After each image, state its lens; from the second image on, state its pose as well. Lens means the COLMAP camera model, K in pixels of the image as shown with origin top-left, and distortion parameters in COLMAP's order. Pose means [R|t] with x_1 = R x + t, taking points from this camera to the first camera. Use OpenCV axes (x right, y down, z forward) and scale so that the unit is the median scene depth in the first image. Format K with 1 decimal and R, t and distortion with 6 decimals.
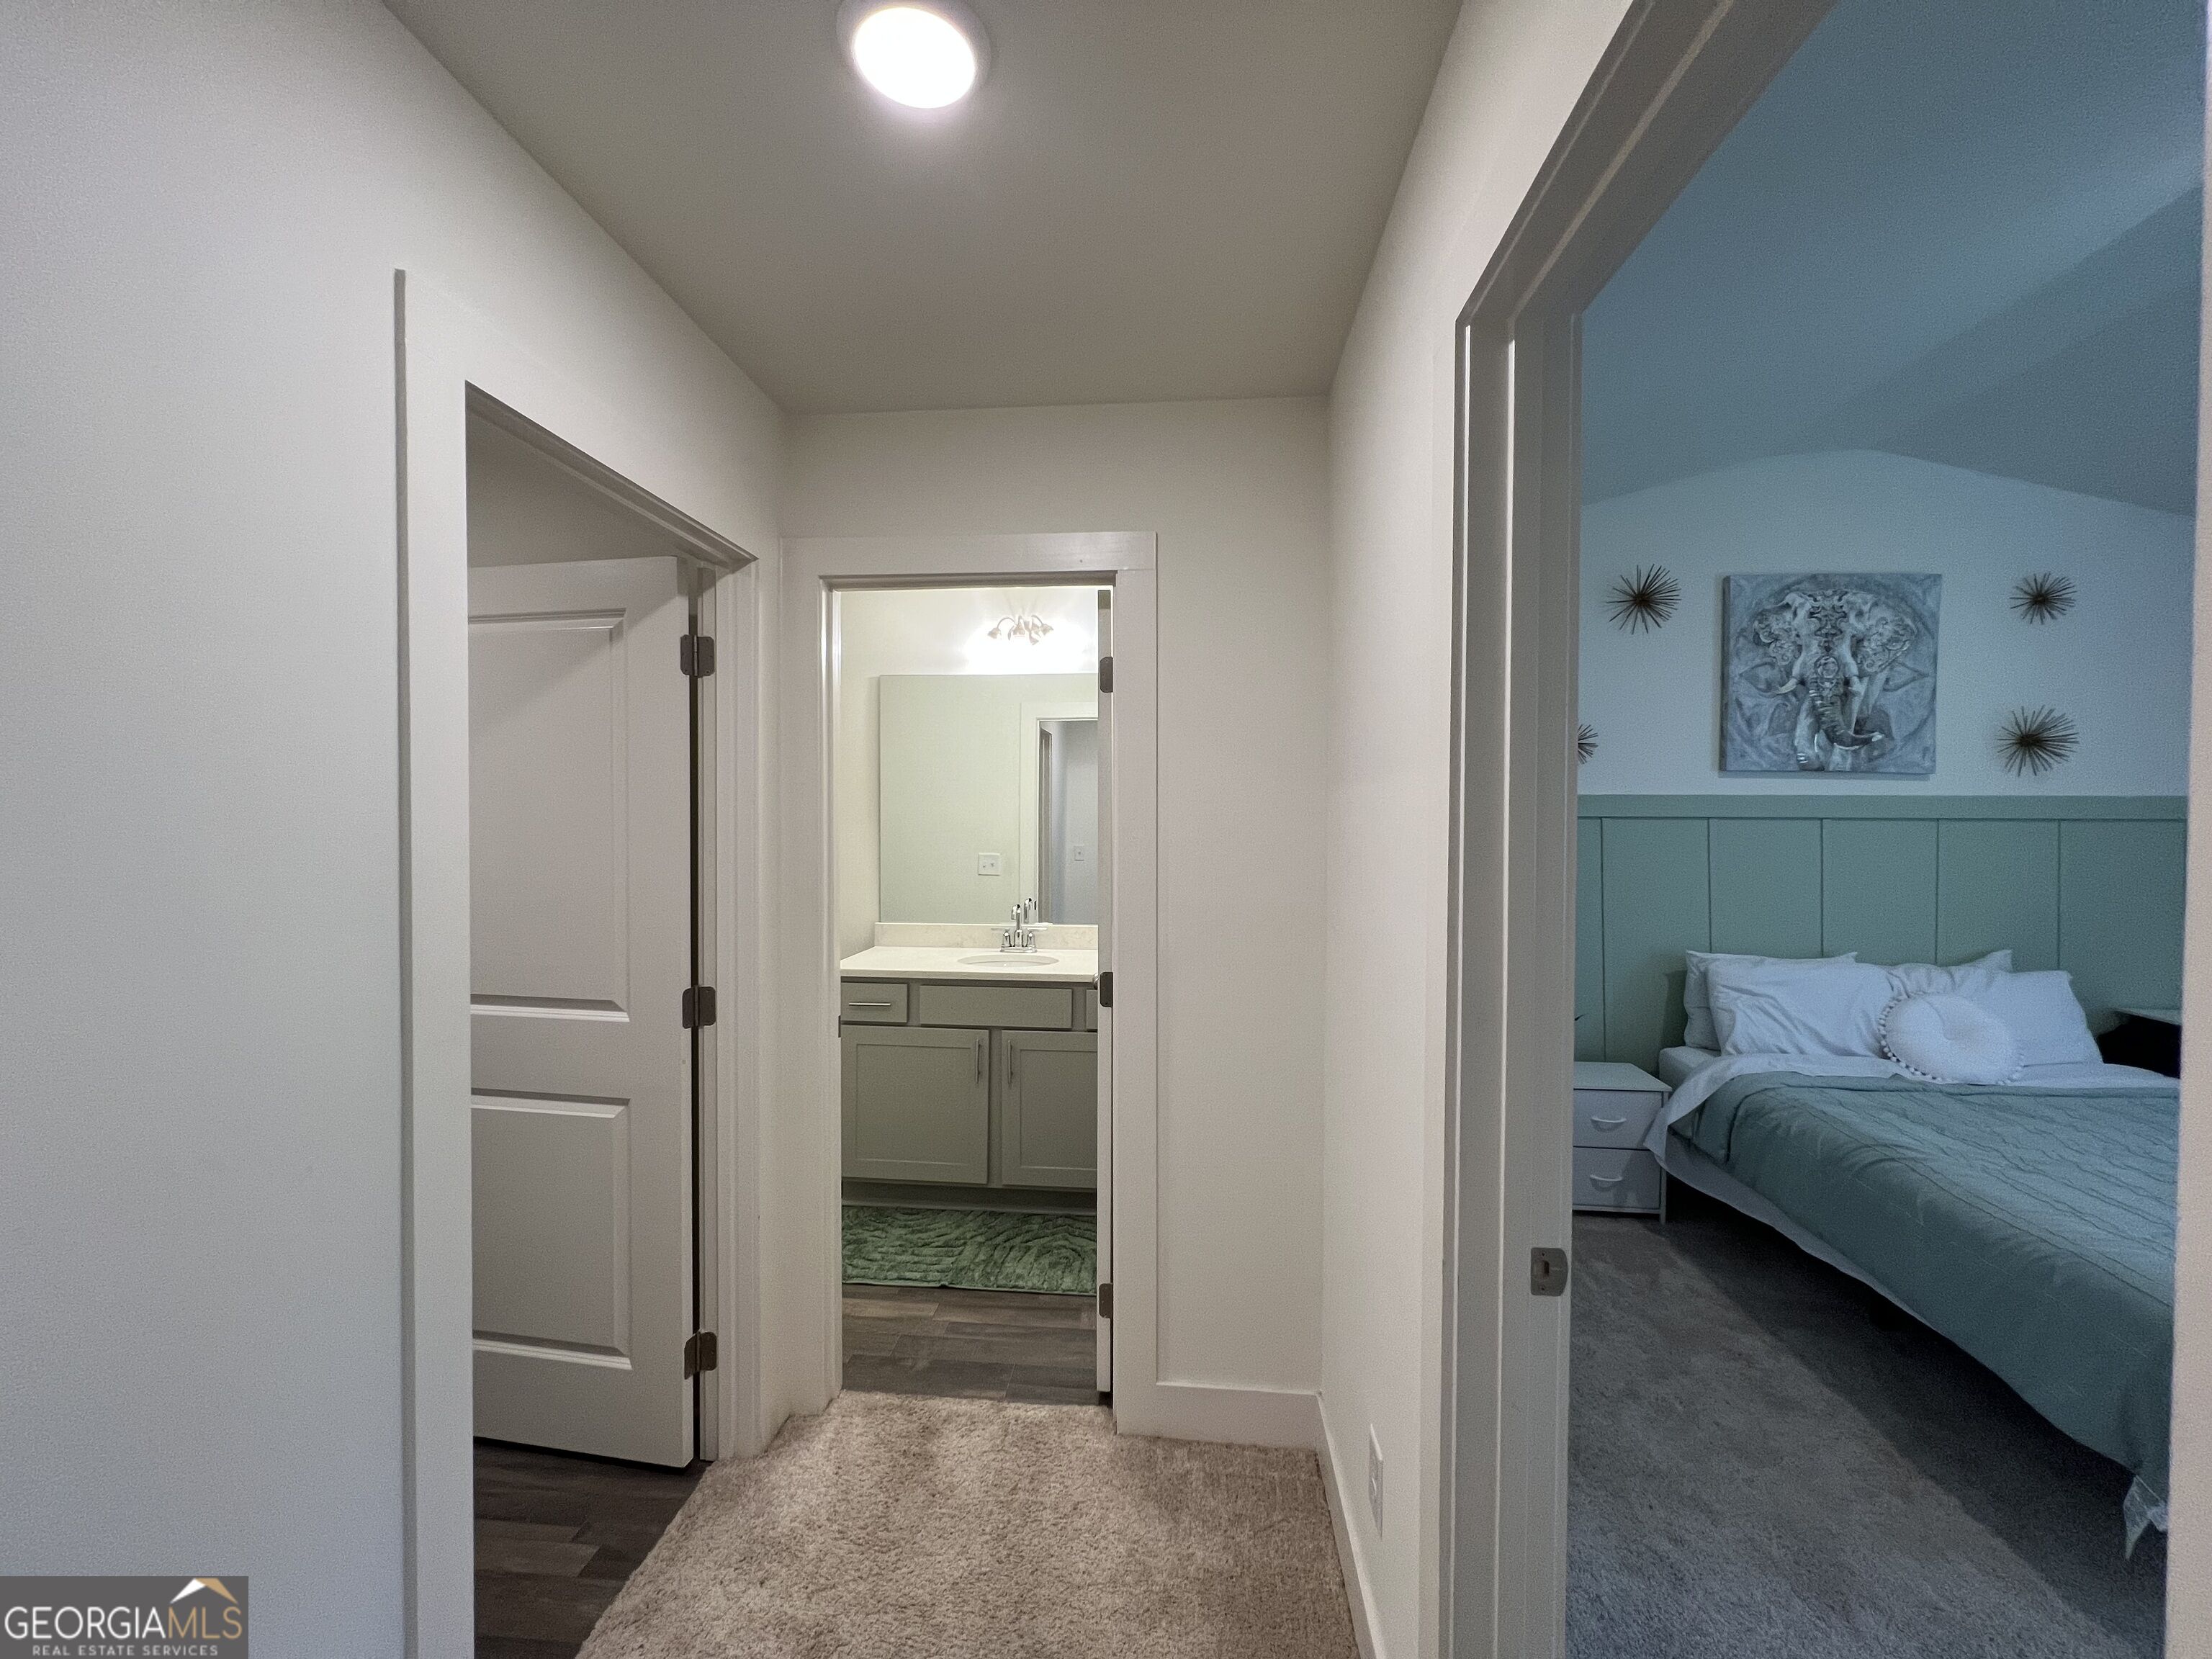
lens RADIAL K [[886.1, 0, 1103.5], [0, 886.1, 822.1], [0, 0, 1]] dist [-0.001764, 0.000726]
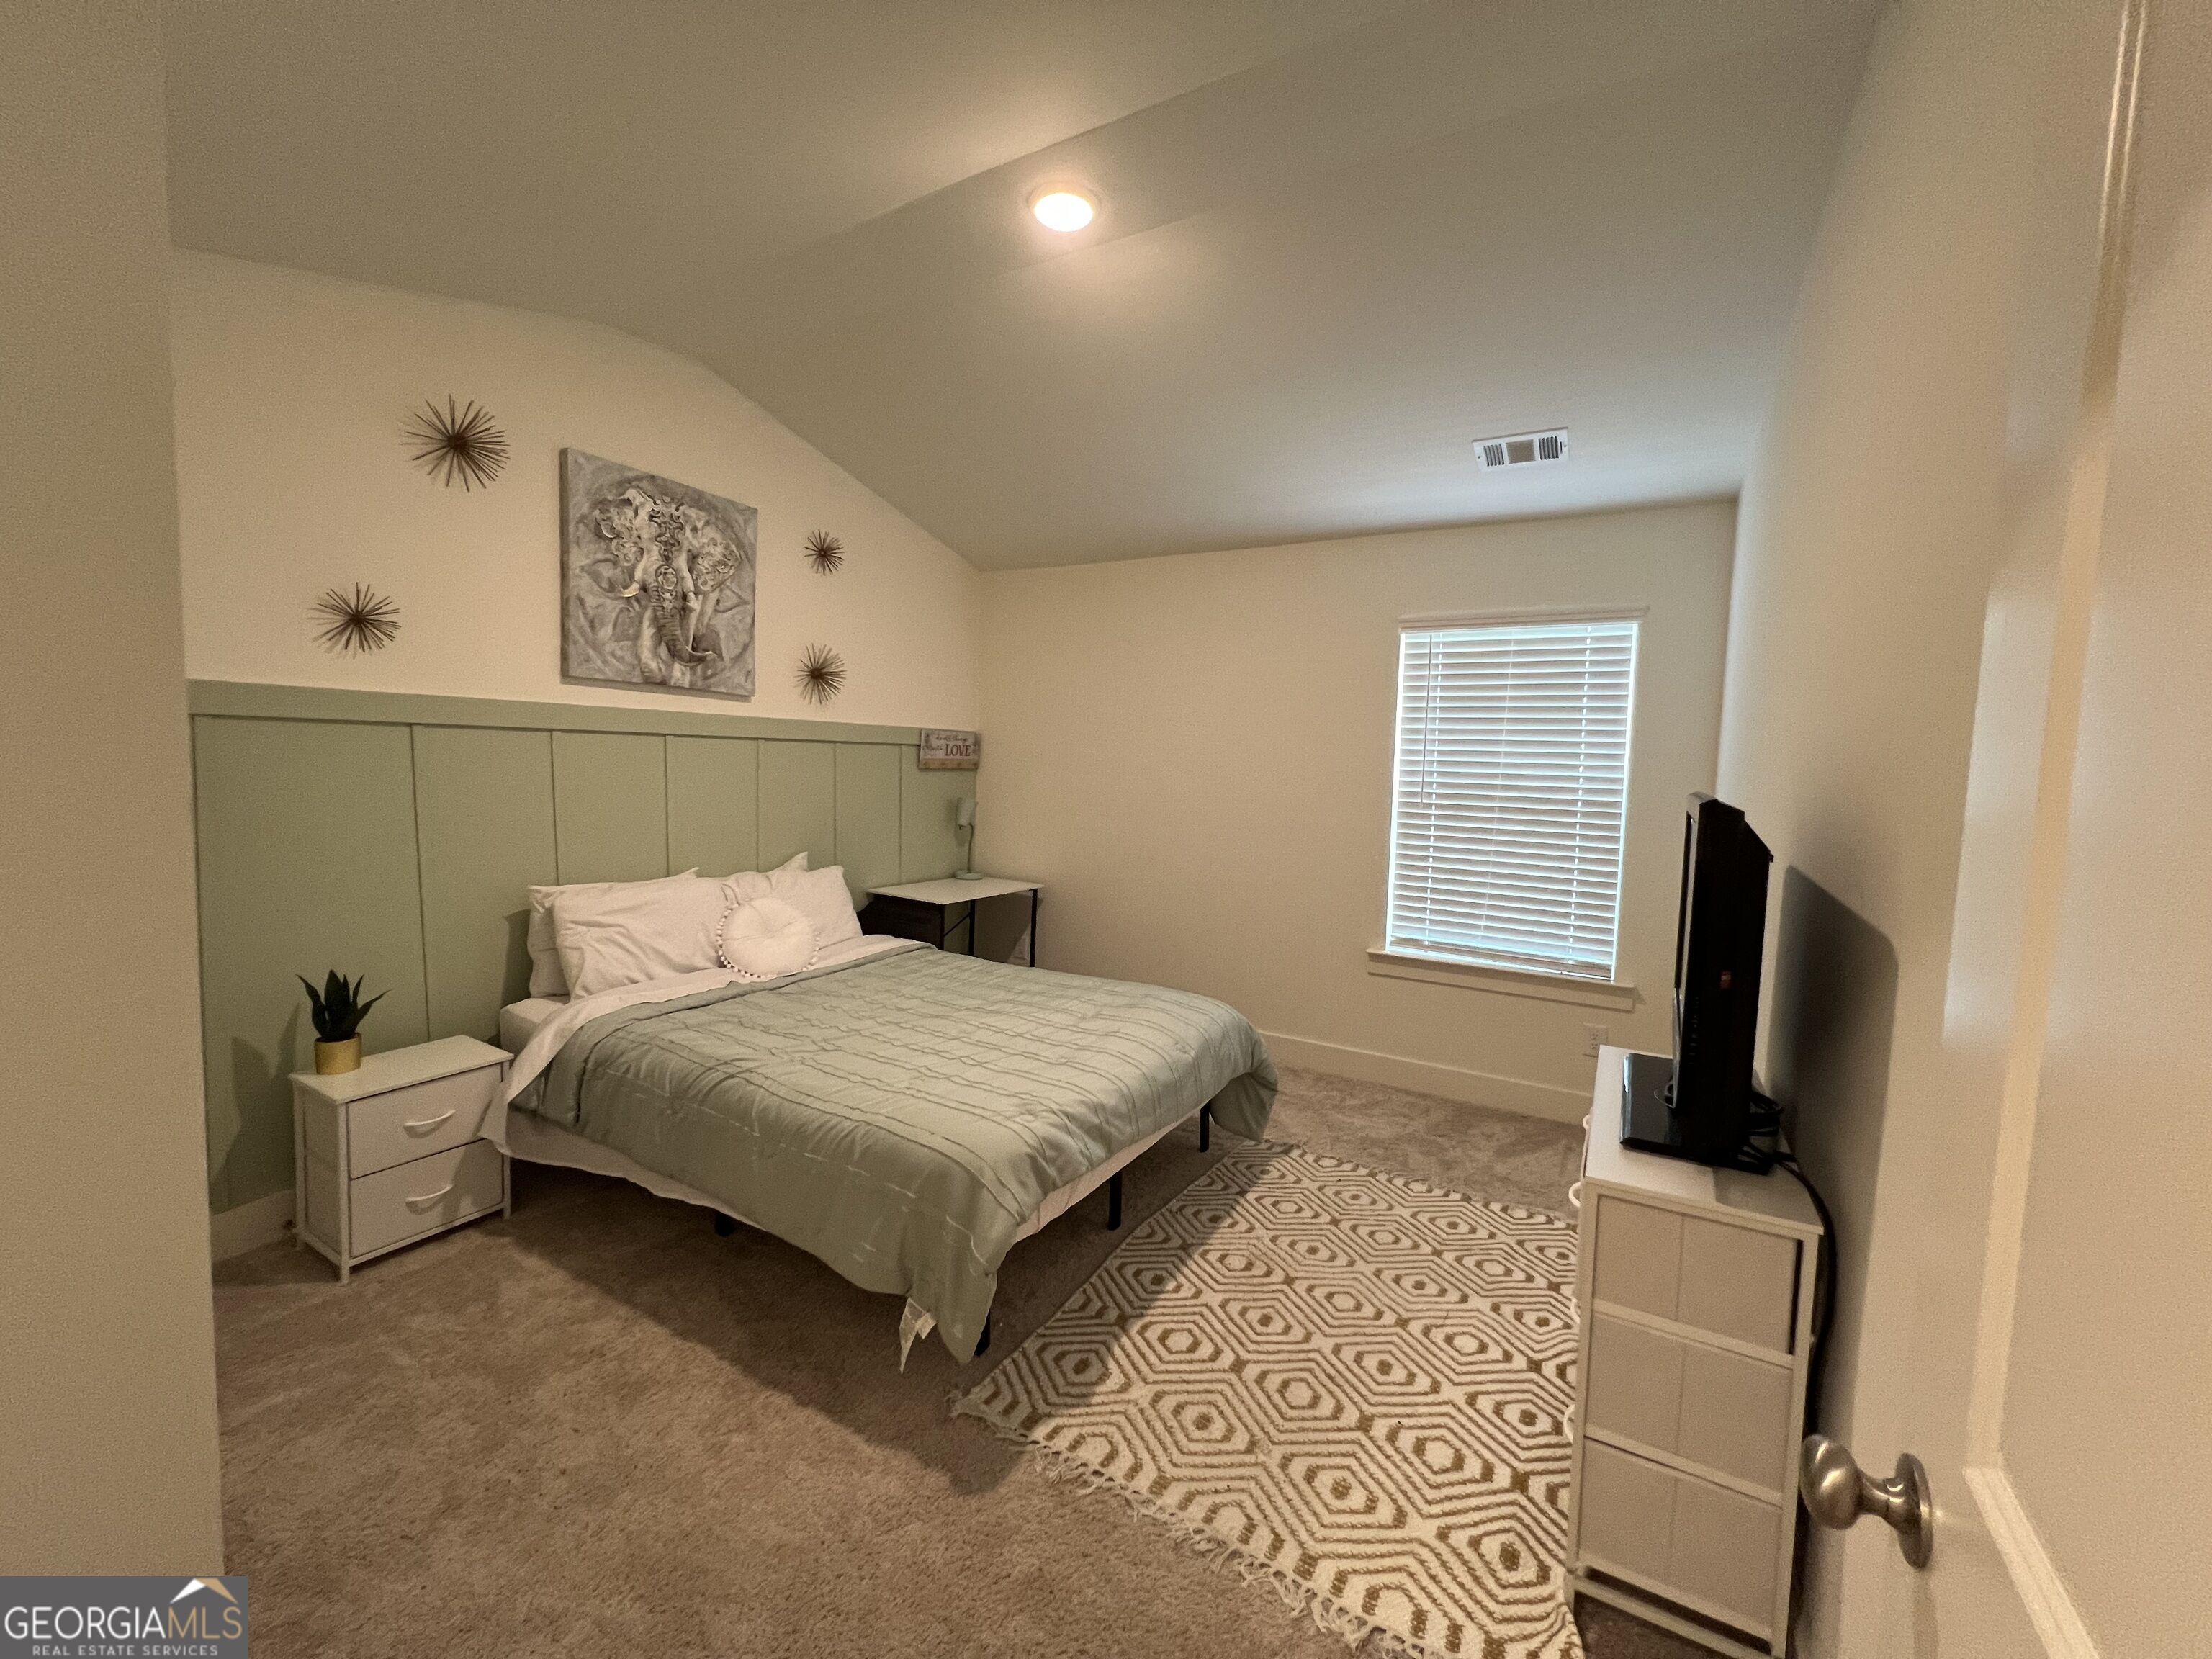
lens RADIAL K [[886.1, 0, 1103.5], [0, 886.1, 822.1], [0, 0, 1]] dist [-0.001764, 0.000726]
pose [[0.420083, -0.057604, 0.905656, 0.128246], [-0.016590, 0.997329, 0.071130, 0.014979], [-0.907334, -0.044905, 0.418005, 0.153448]]
